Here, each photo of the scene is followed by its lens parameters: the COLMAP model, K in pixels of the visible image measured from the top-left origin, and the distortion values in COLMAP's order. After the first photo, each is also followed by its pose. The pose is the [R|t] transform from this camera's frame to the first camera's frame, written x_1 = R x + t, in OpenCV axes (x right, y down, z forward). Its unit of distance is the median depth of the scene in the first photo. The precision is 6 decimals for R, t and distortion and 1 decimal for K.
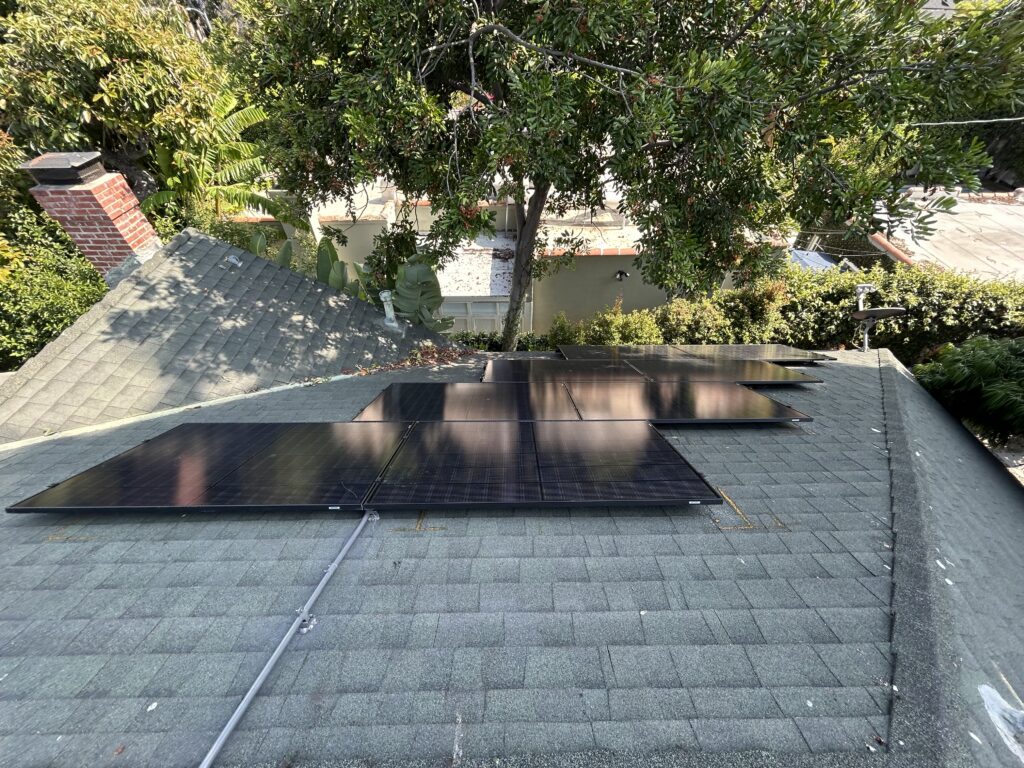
lens RADIAL K [[414.1, 0, 511.4], [0, 414.1, 384.9], [0, 0, 1]] dist [0.001685, -0.001344]
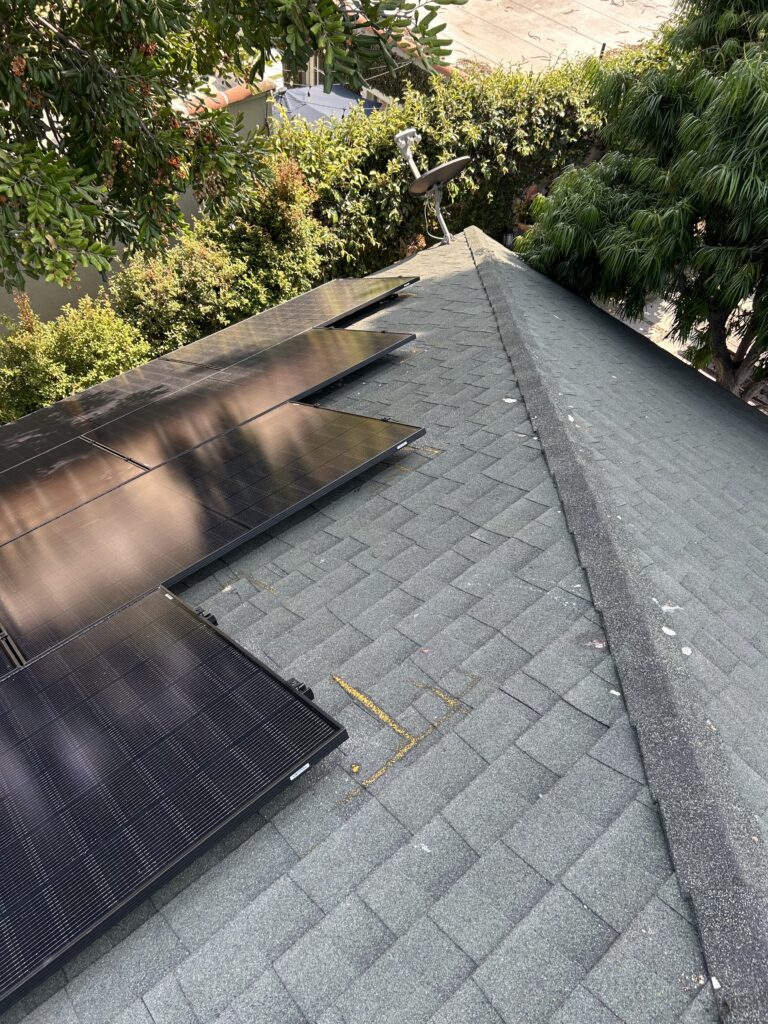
lens RADIAL K [[762.9, 0, 383.3], [0, 762.9, 510.3], [0, 0, 1]] dist [0.024661, -0.017586]
pose [[0.759633, -0.478072, 0.440914, 0.078543], [0.410672, 0.878307, 0.244796, -0.040905], [-0.504288, -0.004884, 0.863522, 0.061862]]
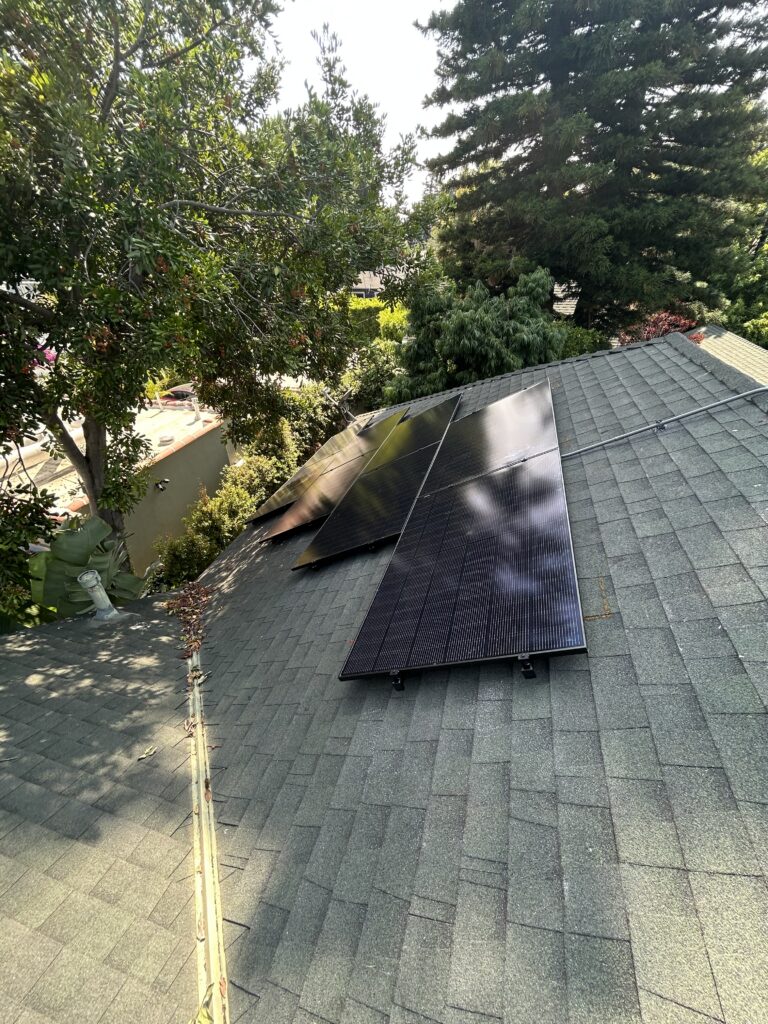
lens RADIAL K [[414.1, 0, 385.2], [0, 414.1, 510.4], [0, 0, 1]] dist [0.001685, -0.001344]
pose [[0.278949, -0.515821, 0.810010, -0.456406], [0.689934, 0.694362, 0.204578, -0.069844], [-0.667966, 0.501786, 0.549574, 0.180332]]
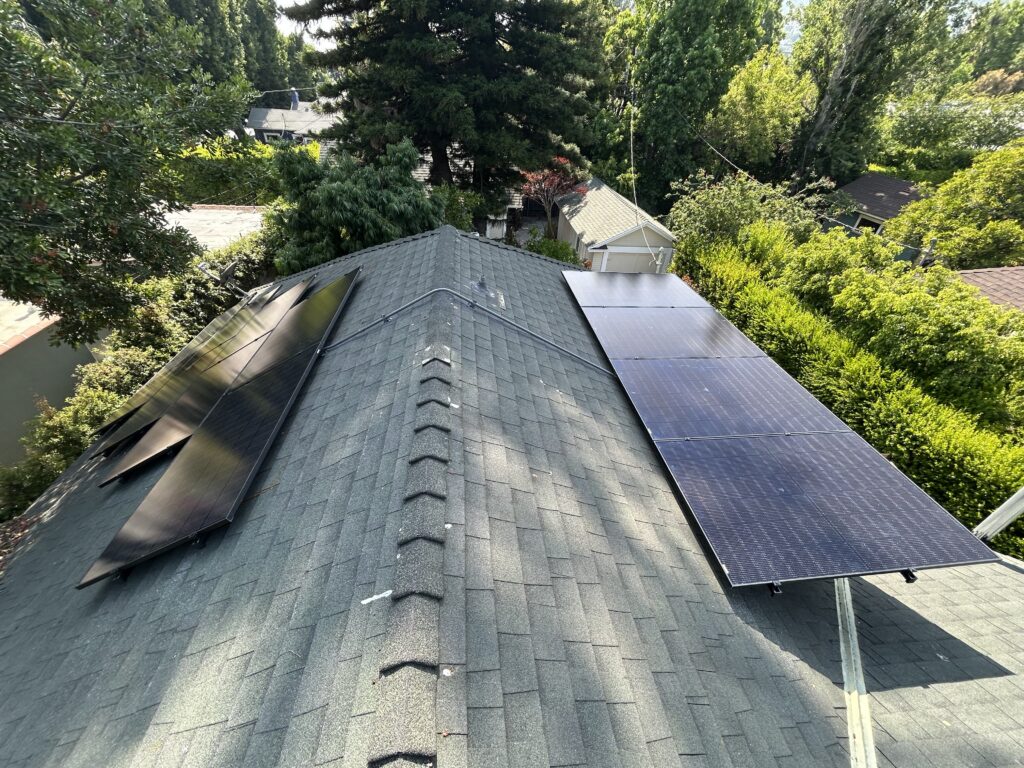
lens RADIAL K [[414.1, 0, 514.4], [0, 414.1, 383.1], [0, 0, 1]] dist [0.001685, -0.001344]
pose [[-0.087278, -0.583076, 0.807716, -0.489104], [0.675138, 0.561580, 0.478347, 0.023501], [-0.732510, 0.587069, 0.344643, -0.023292]]
